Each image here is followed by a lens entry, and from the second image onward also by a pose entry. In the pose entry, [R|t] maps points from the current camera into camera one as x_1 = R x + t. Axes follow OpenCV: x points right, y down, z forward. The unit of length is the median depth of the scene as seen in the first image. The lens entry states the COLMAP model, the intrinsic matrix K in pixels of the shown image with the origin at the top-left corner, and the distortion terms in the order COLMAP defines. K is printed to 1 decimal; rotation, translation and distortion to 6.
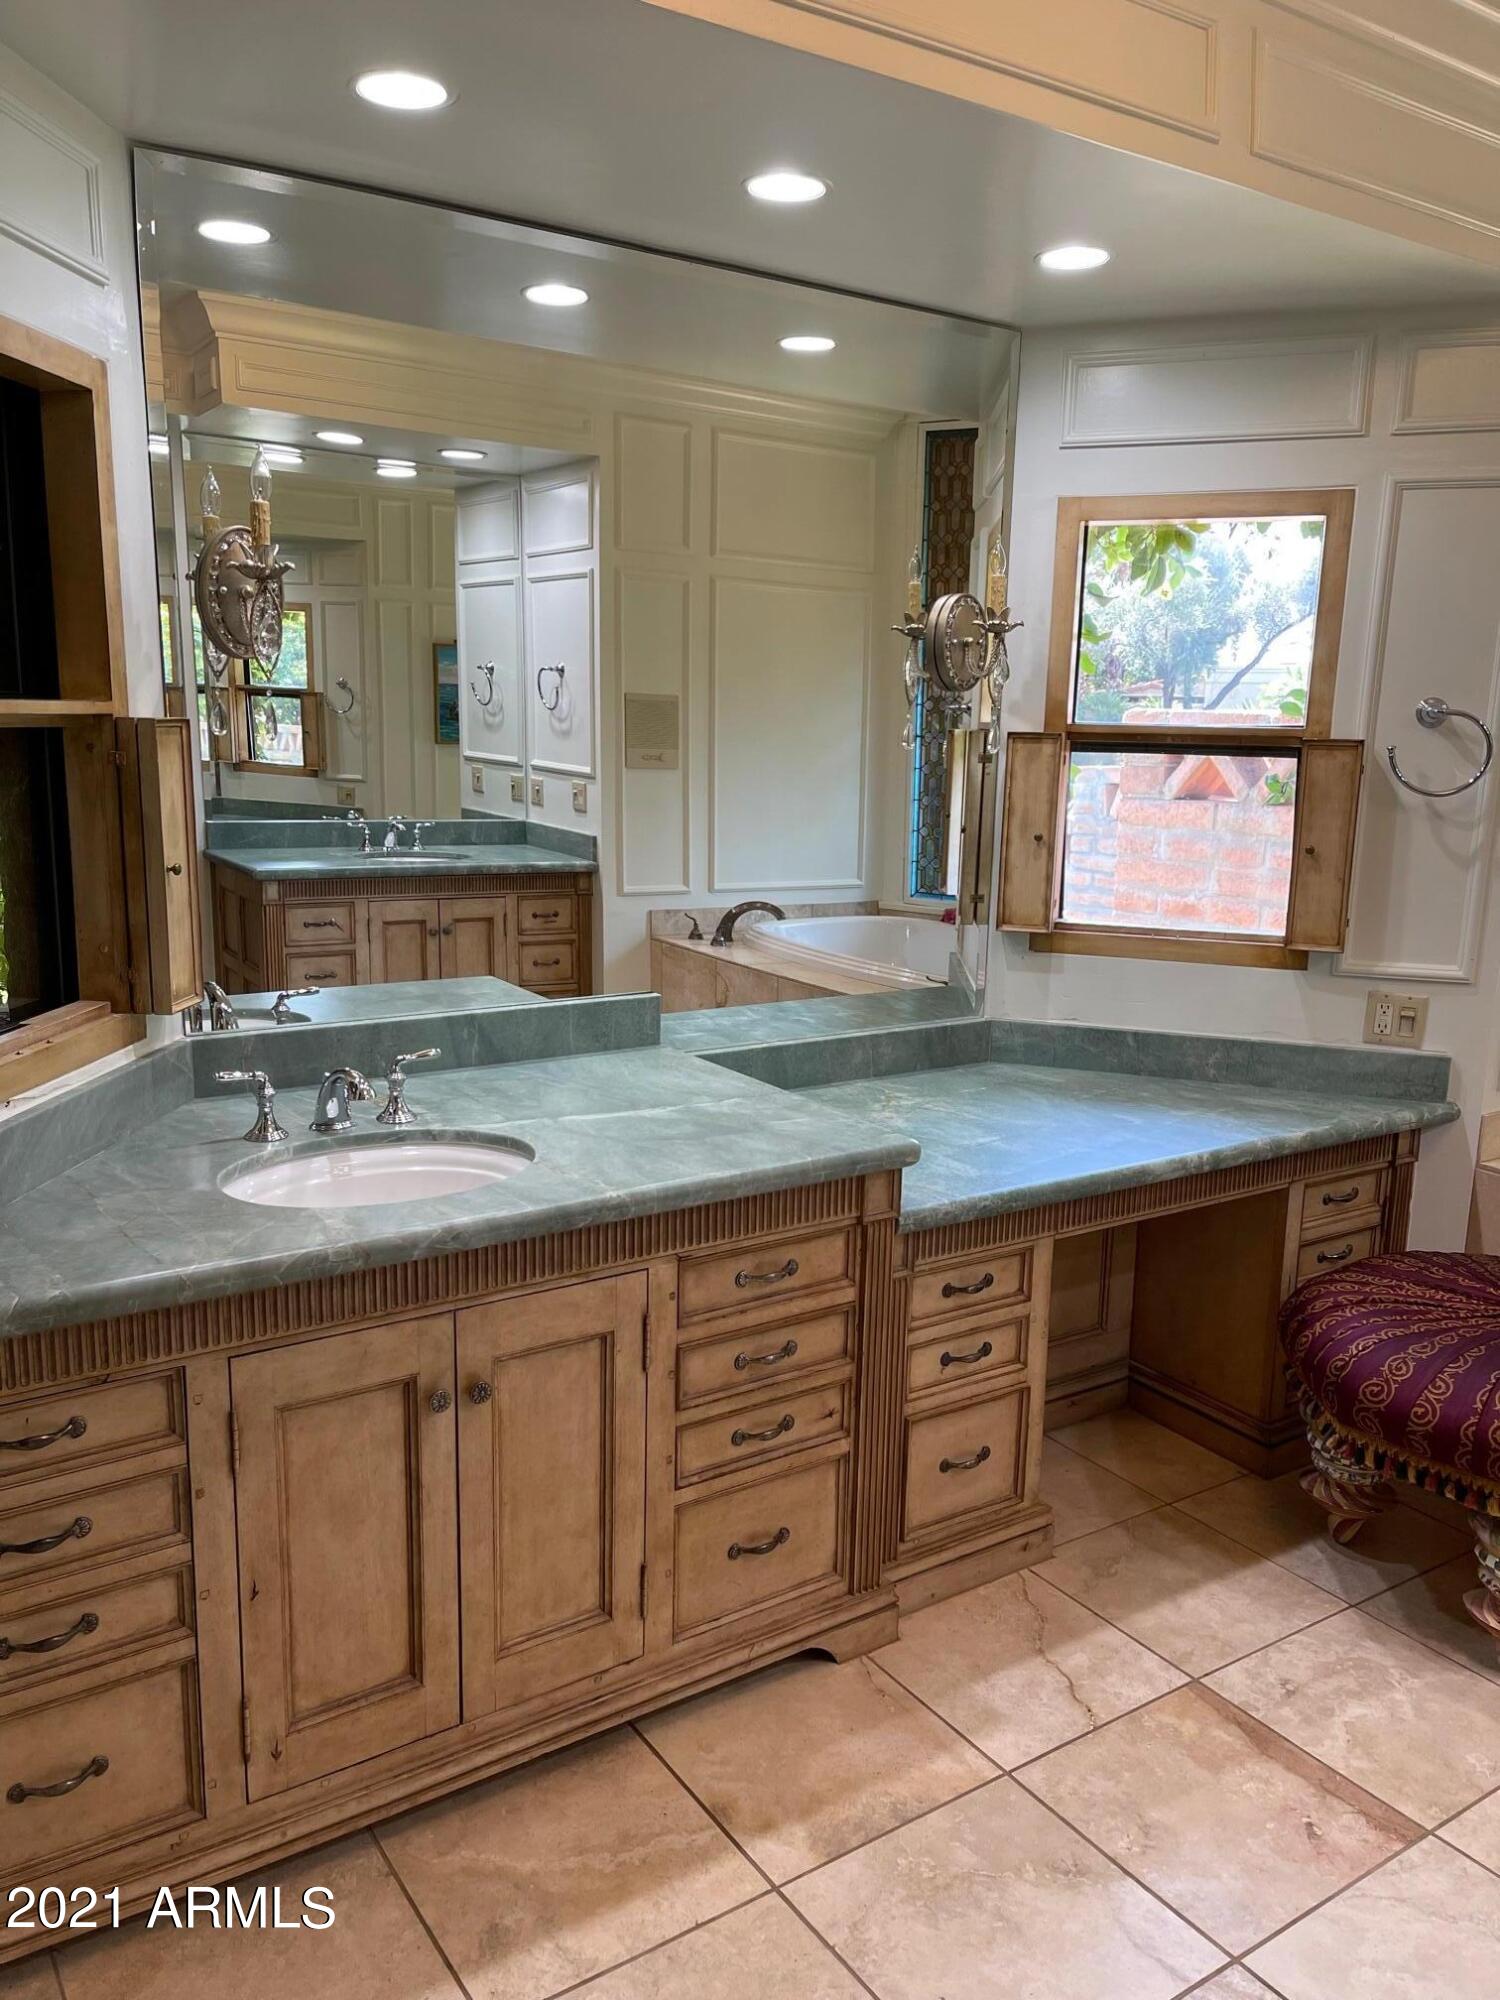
lens RADIAL K [[1526.8, 0, 748.5], [0, 1526.8, 1006.4], [0, 0, 1]] dist [0.051268, -0.045284]
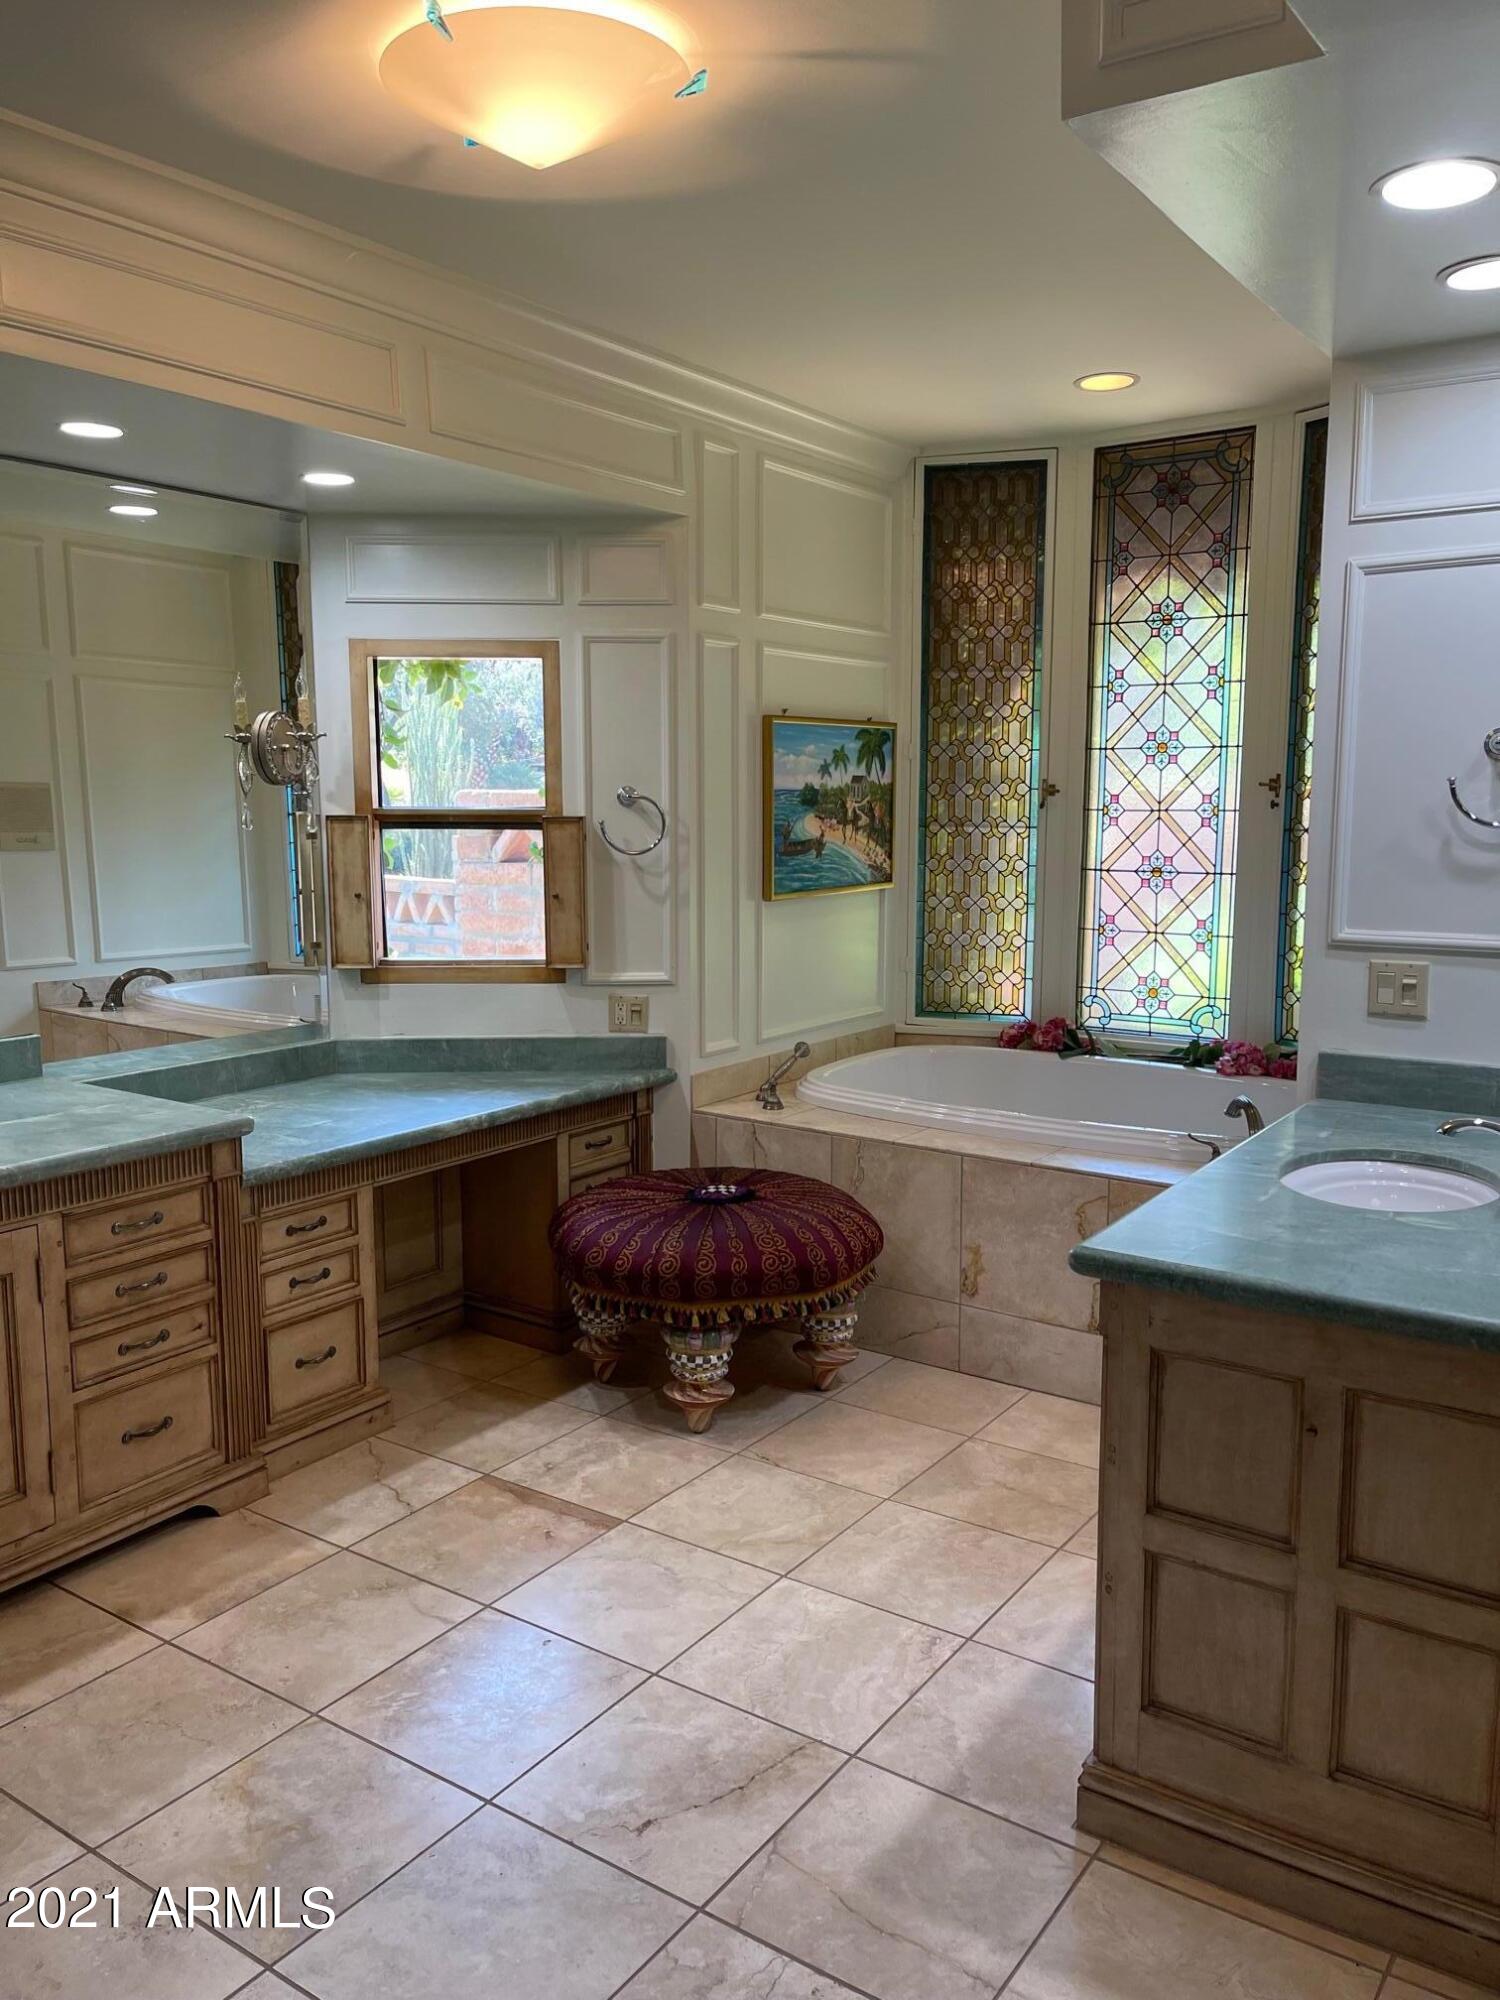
lens RADIAL K [[1526.8, 0, 768.9], [0, 1526.8, 1000.9], [0, 0, 1]] dist [0.051268, -0.045284]
pose [[0.929123, -0.071913, 0.362711, 0.041647], [0.088422, 0.995658, -0.029098, 0.055632], [-0.359044, 0.059107, 0.931447, -0.388481]]
